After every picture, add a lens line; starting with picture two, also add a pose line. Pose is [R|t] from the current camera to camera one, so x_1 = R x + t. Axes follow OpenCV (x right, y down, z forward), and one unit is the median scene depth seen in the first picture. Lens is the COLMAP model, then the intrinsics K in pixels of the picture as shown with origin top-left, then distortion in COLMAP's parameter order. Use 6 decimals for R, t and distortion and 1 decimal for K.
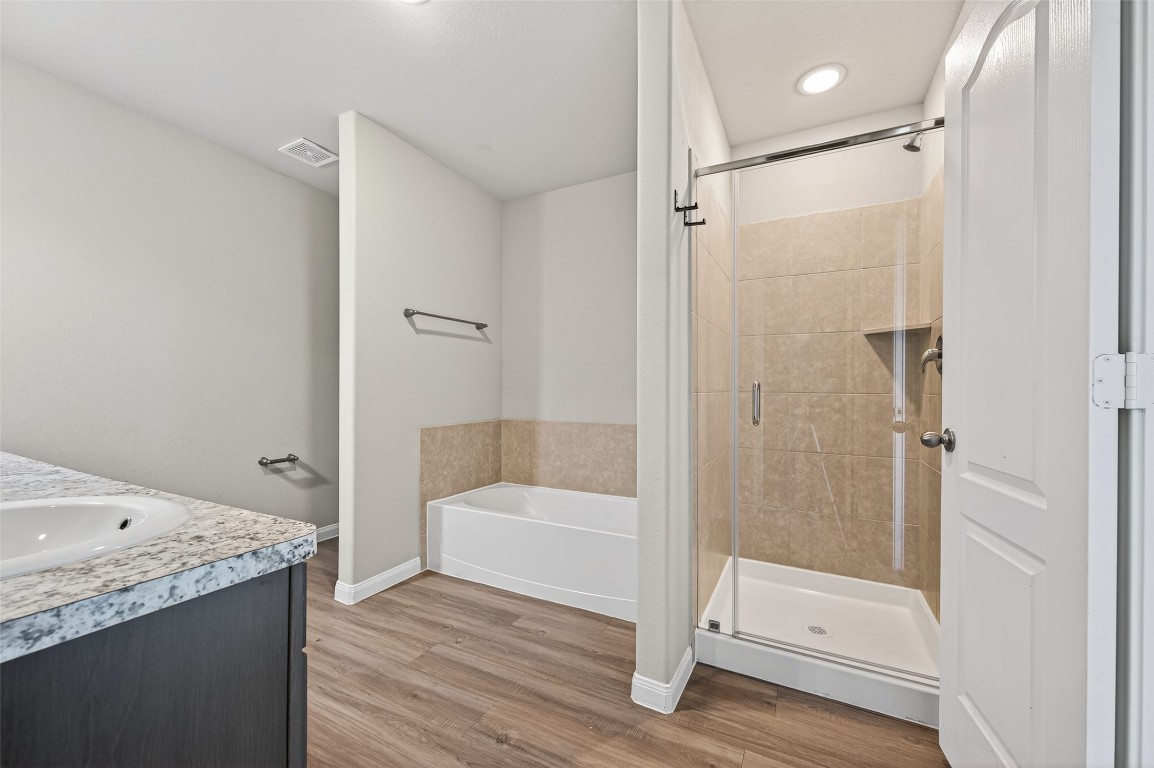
lens RADIAL K [[450.3, 0, 577.4], [0, 450.3, 388.2], [0, 0, 1]] dist [0.004344, -0.000584]
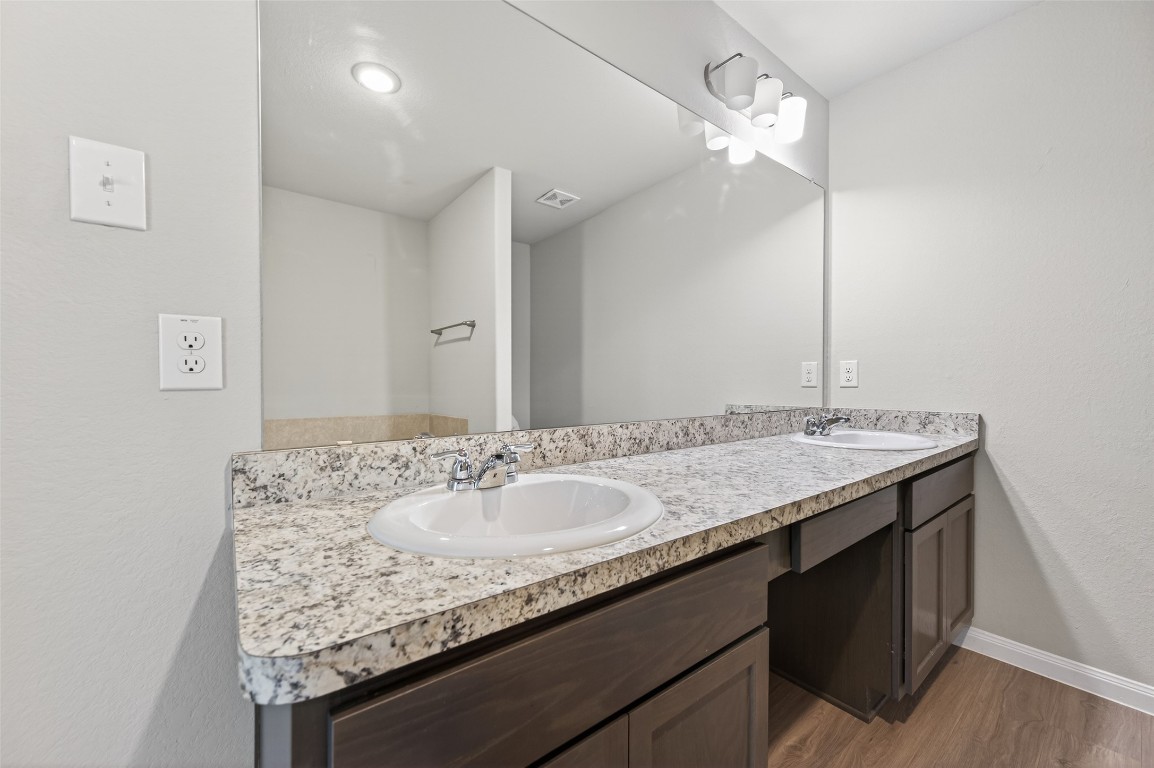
lens RADIAL K [[450.3, 0, 577.4], [0, 450.3, 388.2], [0, 0, 1]] dist [0.004344, -0.000584]
pose [[-0.411500, 0.003606, -0.911403, -0.087464], [-0.002031, 0.999986, 0.004873, 0.004467], [0.911408, 0.003857, -0.411487, 0.493958]]
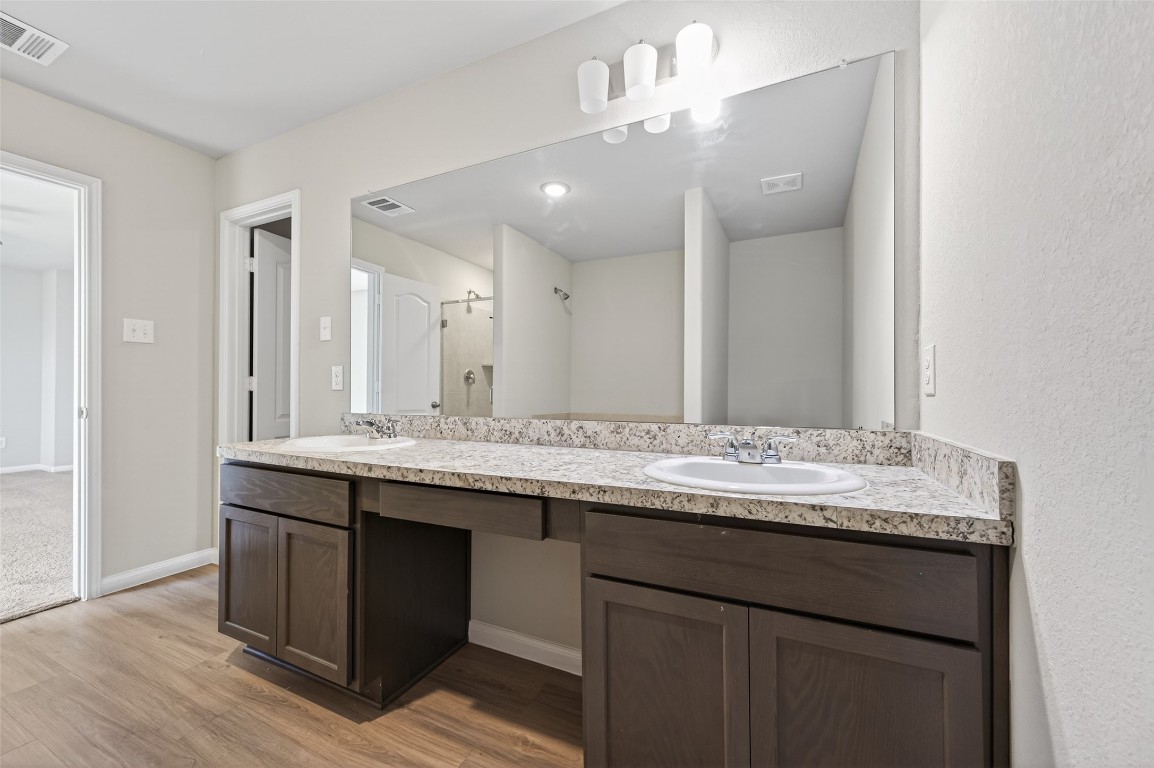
lens RADIAL K [[450.3, 0, 577.4], [0, 450.3, 388.2], [0, 0, 1]] dist [0.004344, -0.000584]
pose [[-0.999639, -0.006707, -0.026022, -0.792602], [-0.006551, 0.999960, -0.006069, 0.004602], [0.026062, -0.005896, -0.999643, 1.124666]]
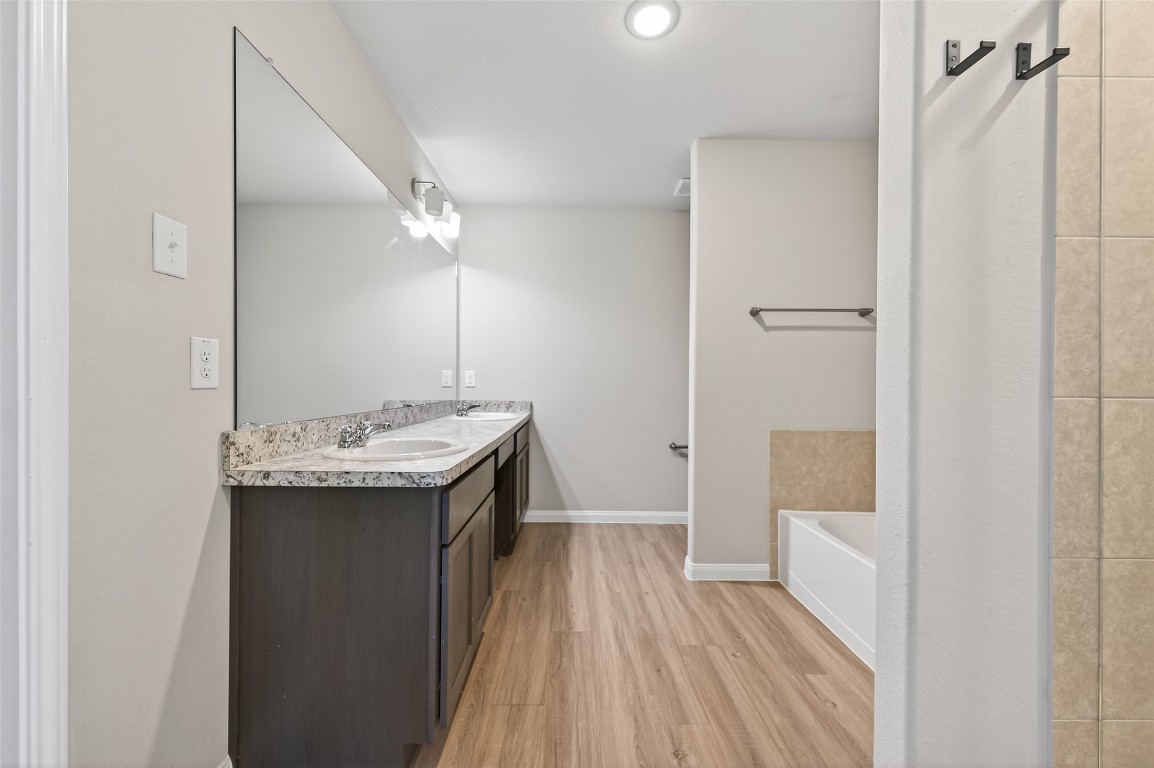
lens RADIAL K [[450.3, 0, 577.4], [0, 450.3, 388.2], [0, 0, 1]] dist [0.004344, -0.000584]
pose [[0.470847, 0.007466, -0.882183, 0.348550], [-0.010322, 0.999942, 0.002954, 0.001375], [0.882154, 0.007715, 0.470897, 0.217220]]
